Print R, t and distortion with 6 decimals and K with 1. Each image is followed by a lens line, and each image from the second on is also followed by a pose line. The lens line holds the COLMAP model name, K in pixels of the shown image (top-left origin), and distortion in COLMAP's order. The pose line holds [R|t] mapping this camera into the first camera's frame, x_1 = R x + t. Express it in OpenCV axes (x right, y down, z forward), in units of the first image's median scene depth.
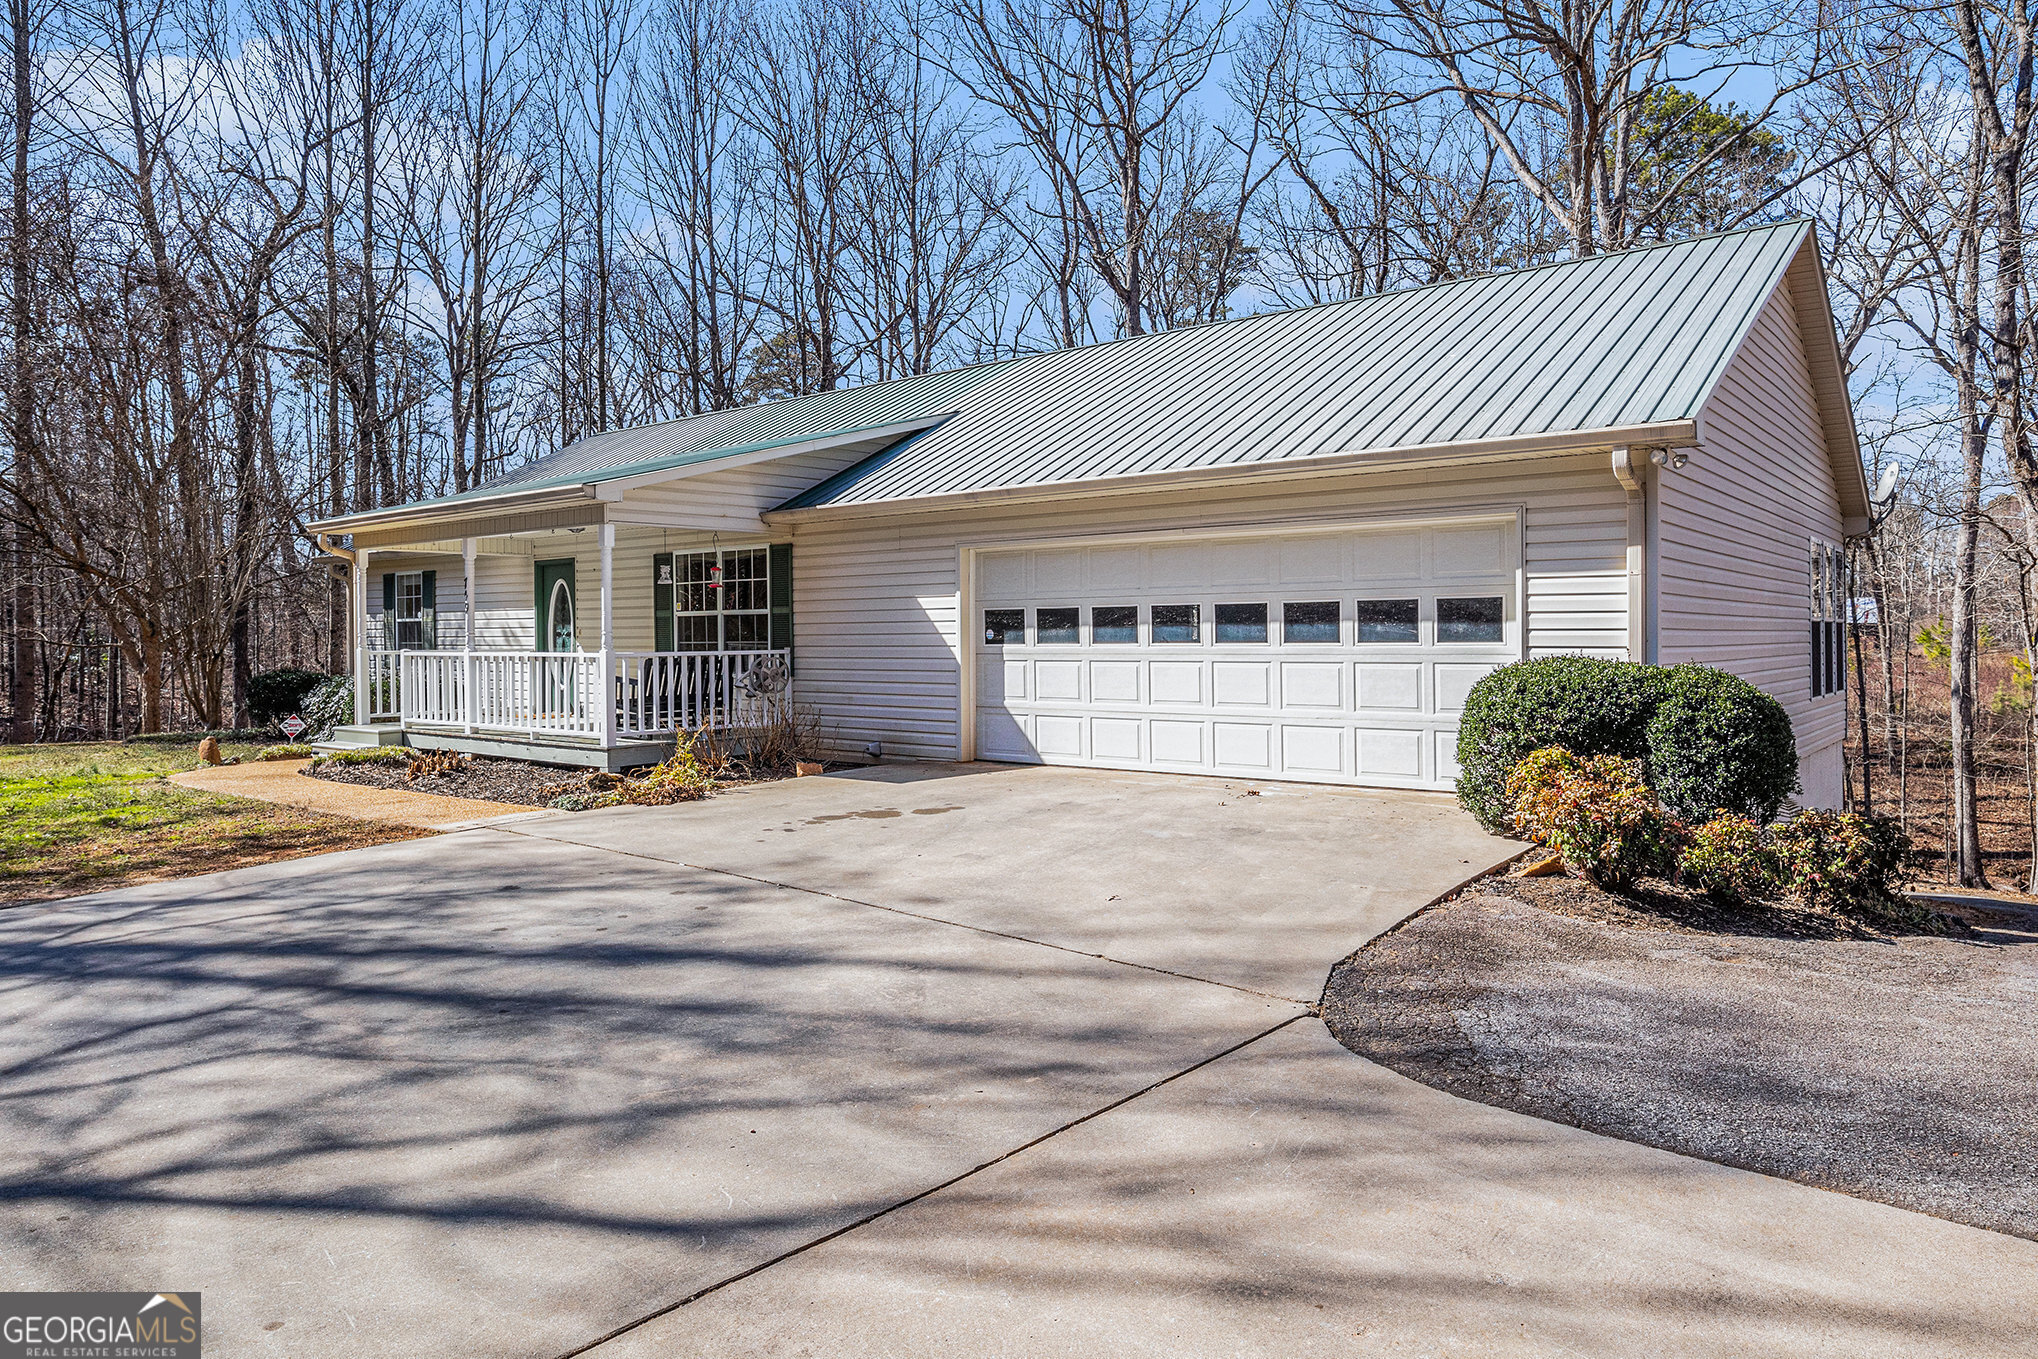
lens RADIAL K [[1344.3, 0, 1024.5], [0, 1344.3, 670.3], [0, 0, 1]] dist [0.006685, 0.000558]
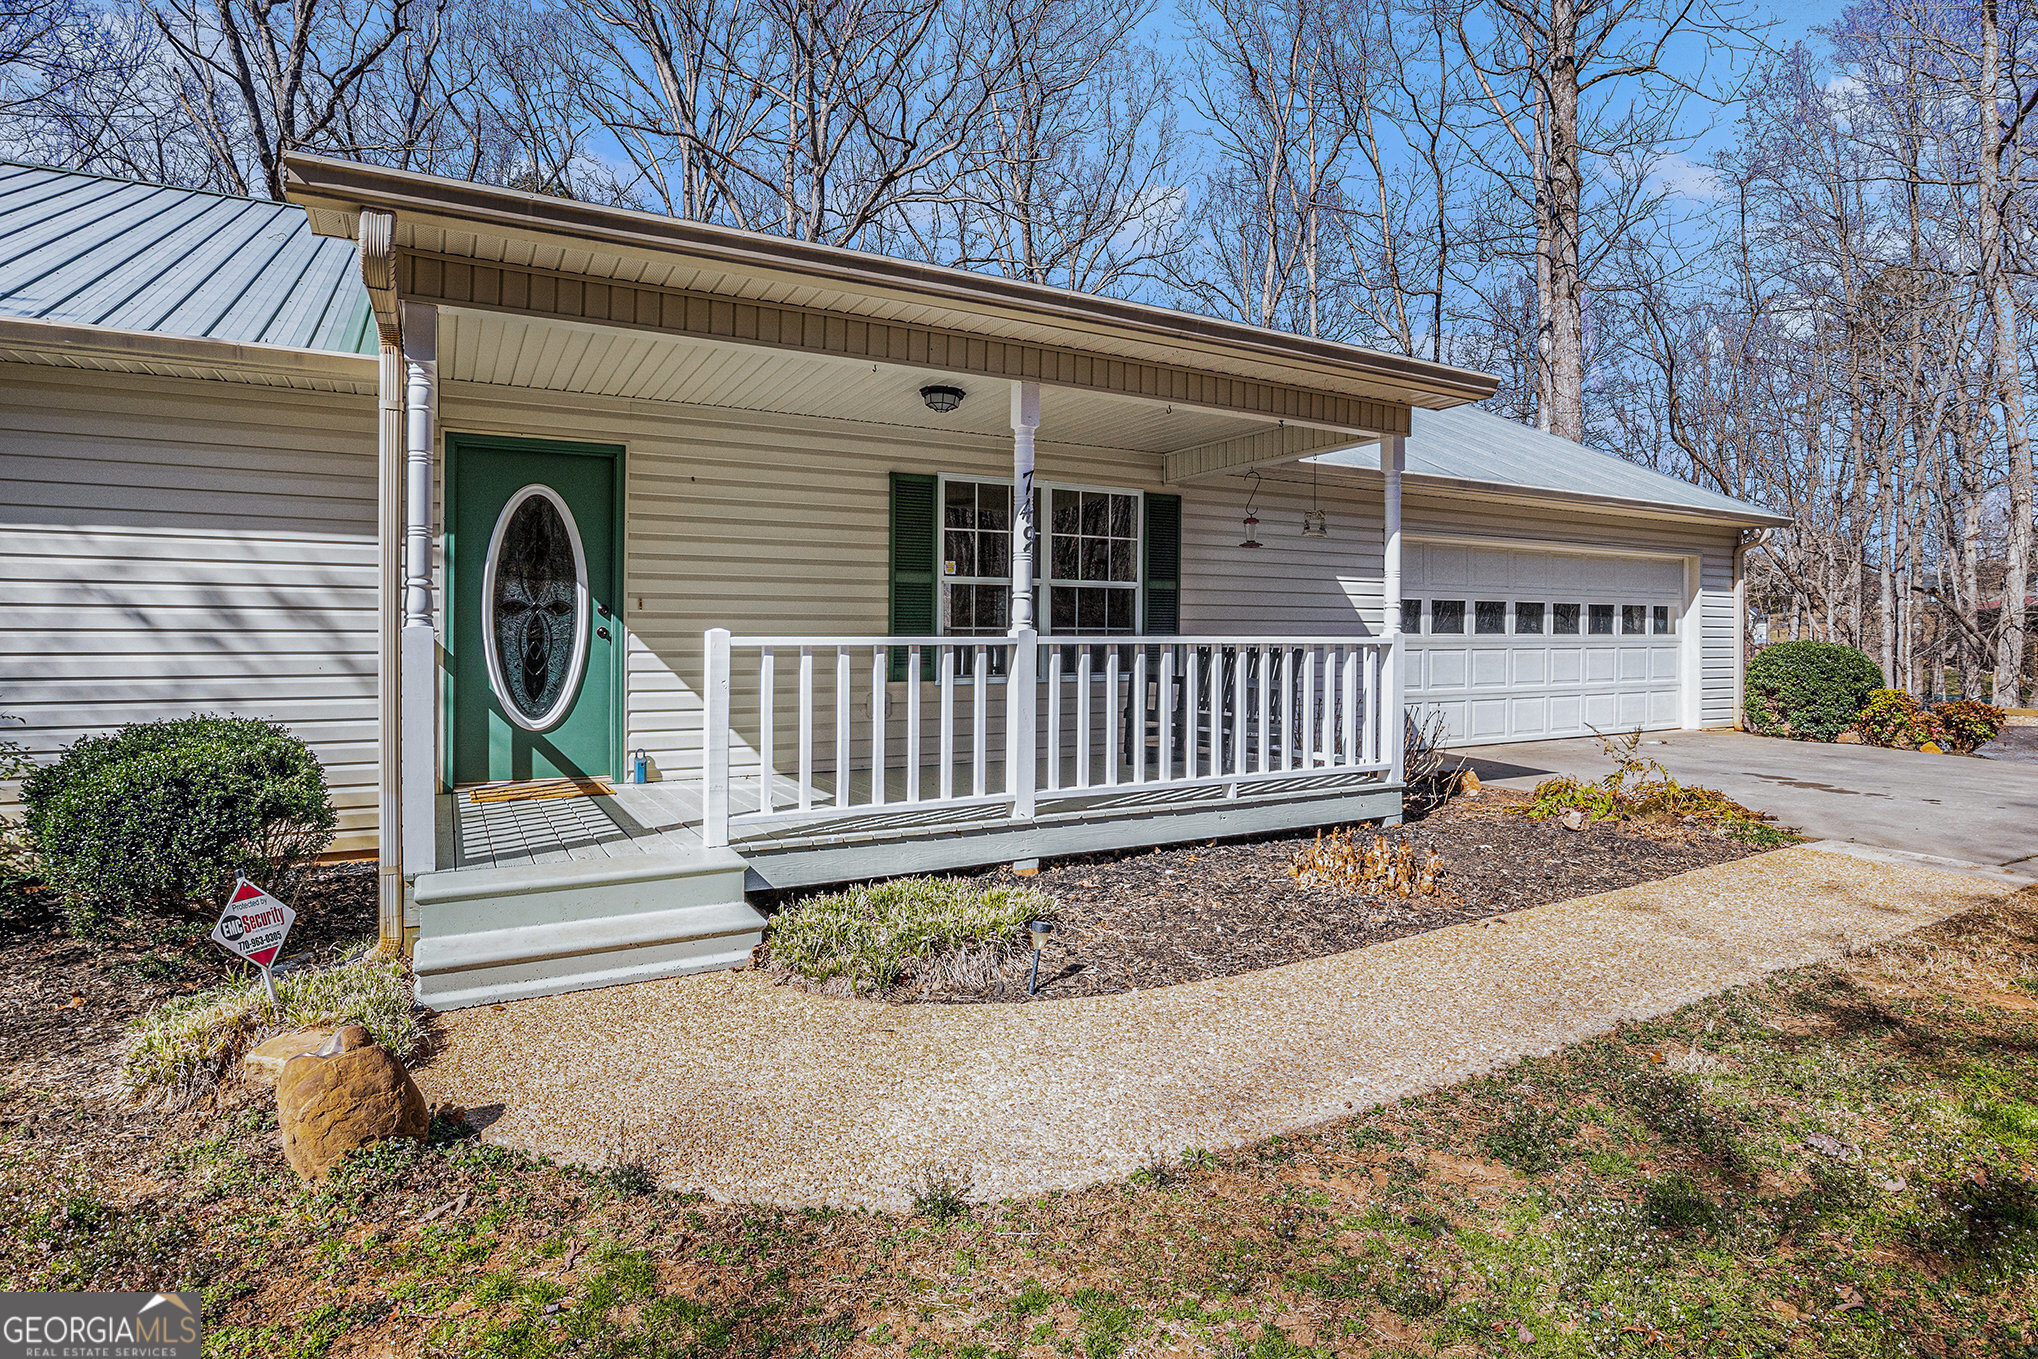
lens RADIAL K [[1047.7, 0, 1086.0], [0, 1047.7, 654.5], [0, 0, 1]] dist [-0.027547, 0.000542]
pose [[0.364030, -0.010023, 0.931333, -0.753484], [0.016175, 0.999859, 0.004438, -0.010256], [-0.931247, 0.013449, 0.364141, 0.862788]]
